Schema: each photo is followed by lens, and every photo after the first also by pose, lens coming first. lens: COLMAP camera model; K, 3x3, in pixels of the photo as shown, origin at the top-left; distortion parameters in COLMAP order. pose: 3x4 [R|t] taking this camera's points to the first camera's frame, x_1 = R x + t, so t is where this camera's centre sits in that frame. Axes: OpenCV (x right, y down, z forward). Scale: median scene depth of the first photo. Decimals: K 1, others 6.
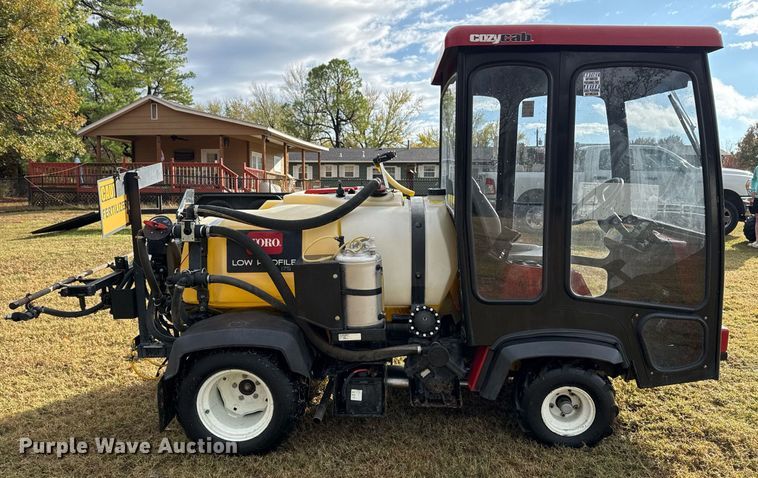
lens RADIAL K [[574.3, 0, 407.8], [0, 574.3, 243.3], [0, 0, 1]] dist [0.144085, -0.382190]
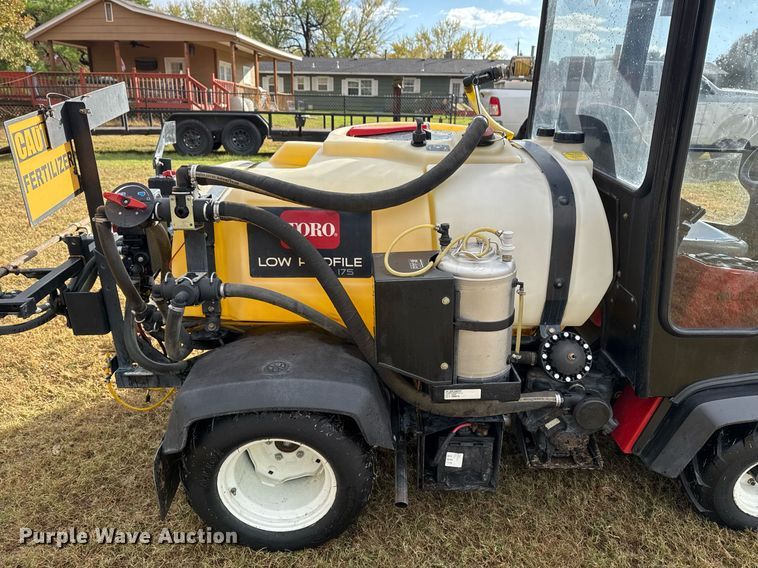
lens RADIAL K [[533.5, 0, 379.0], [0, 533.5, 284.0], [0, 0, 1]] dist [0.067696, -0.108419]
pose [[0.999709, 0.004567, 0.023707, -0.183422], [-0.009932, 0.972801, 0.231428, -0.073568], [-0.022005, -0.231596, 0.972563, 0.431314]]
